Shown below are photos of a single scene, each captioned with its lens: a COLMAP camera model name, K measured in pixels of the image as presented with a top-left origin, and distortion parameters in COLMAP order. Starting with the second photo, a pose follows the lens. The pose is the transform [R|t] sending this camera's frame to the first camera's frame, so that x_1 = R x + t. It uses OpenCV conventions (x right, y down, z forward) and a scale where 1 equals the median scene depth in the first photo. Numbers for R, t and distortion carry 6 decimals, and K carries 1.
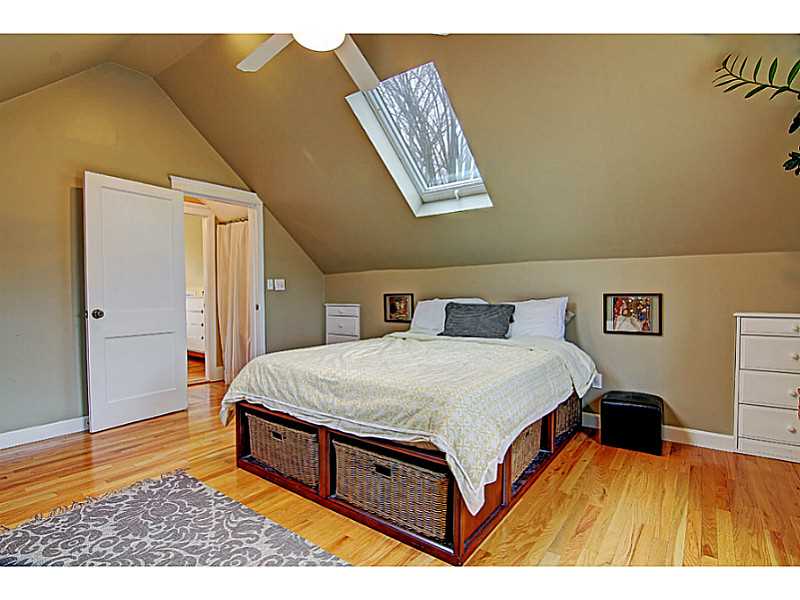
lens RADIAL K [[404.0, 0, 397.6], [0, 404.0, 300.1], [0, 0, 1]] dist [-0.002407, -0.009958]
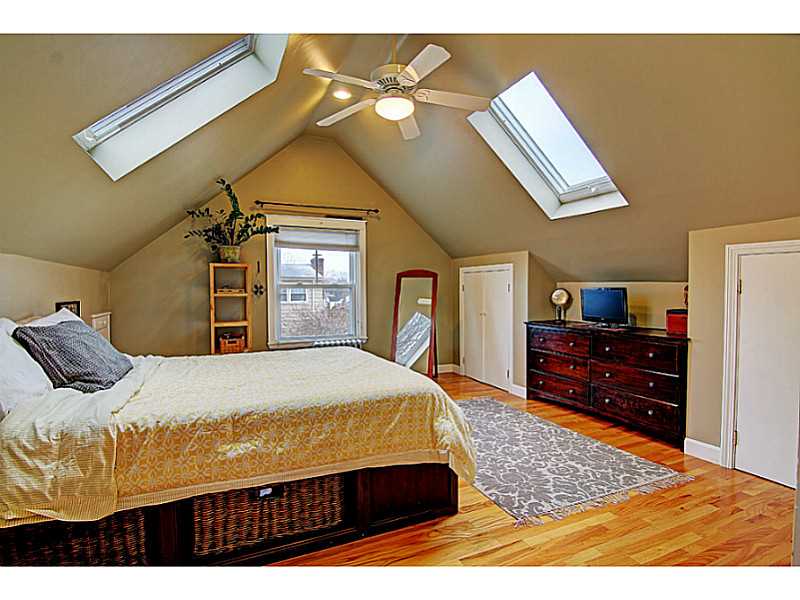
lens RADIAL K [[401.7, 0, 400.0], [0, 401.7, 300.0], [0, 0, 1]] dist [-0.001687, -0.000655]
pose [[-0.867750, -0.004666, 0.496979, -0.746967], [0.018217, 0.998985, 0.041189, -0.057410], [-0.496667, 0.044795, -0.866784, 1.850285]]
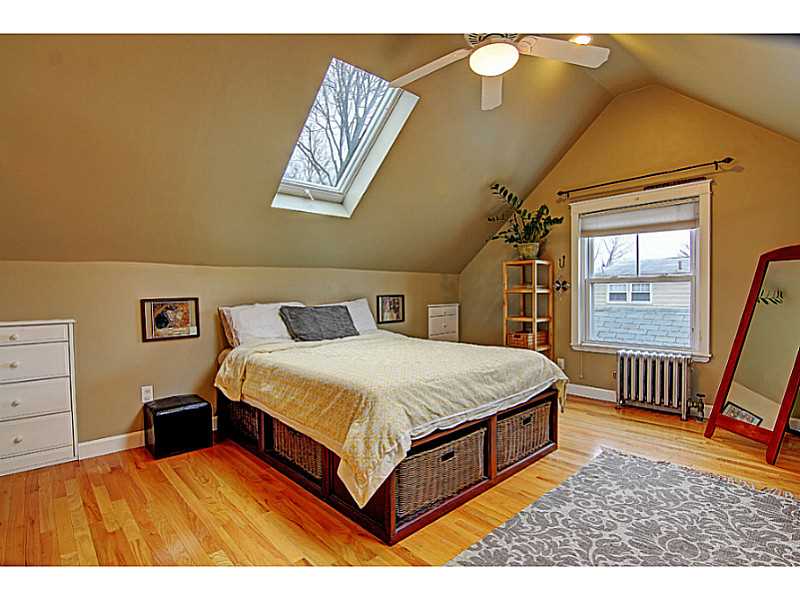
lens RADIAL K [[404.0, 0, 397.6], [0, 404.0, 300.1], [0, 0, 1]] dist [-0.002407, -0.009958]
pose [[0.183193, -0.015299, 0.982958, -1.135162], [0.031110, 0.999468, 0.009758, -0.014969], [-0.982585, 0.028792, 0.183571, 0.904807]]
